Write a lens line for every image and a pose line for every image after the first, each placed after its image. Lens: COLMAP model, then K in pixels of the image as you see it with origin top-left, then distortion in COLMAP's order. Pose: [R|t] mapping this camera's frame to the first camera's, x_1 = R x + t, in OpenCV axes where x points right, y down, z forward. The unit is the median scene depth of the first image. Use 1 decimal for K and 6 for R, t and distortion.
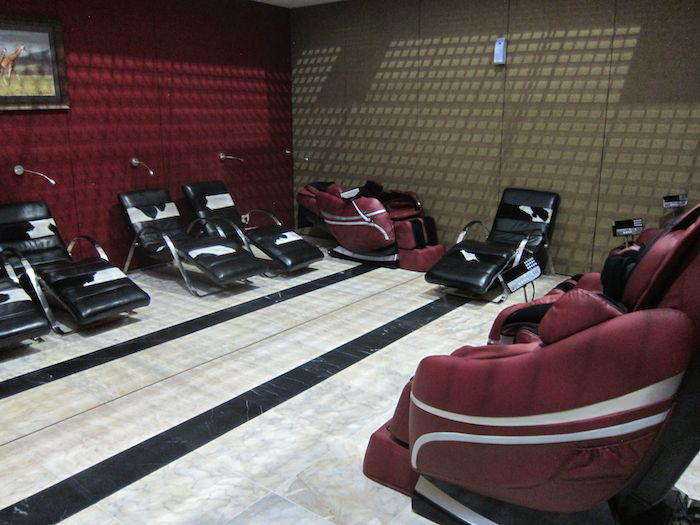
lens RADIAL K [[578.6, 0, 346.0], [0, 578.6, 261.2], [0, 0, 1]] dist [-0.043688, 0.013598]
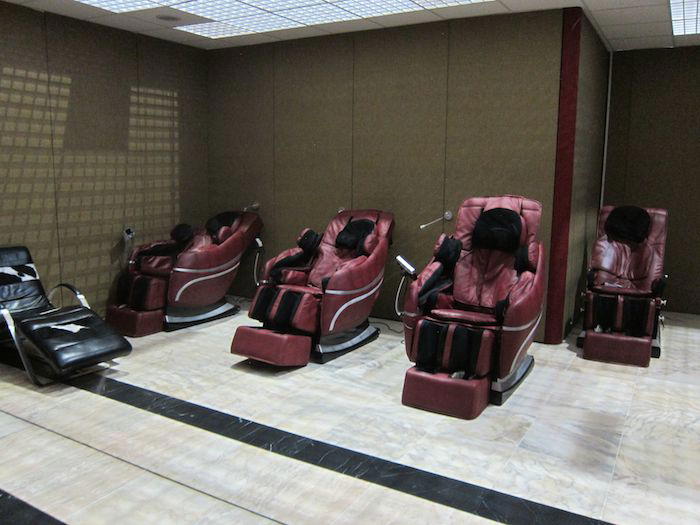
lens RADIAL K [[578.6, 0, 346.0], [0, 578.6, 261.2], [0, 0, 1]] dist [-0.043688, 0.013598]
pose [[-0.104727, -0.162447, 0.981144, -0.624518], [0.221481, 0.957982, 0.182253, -0.163537], [-0.969525, 0.236392, -0.064348, 0.643378]]
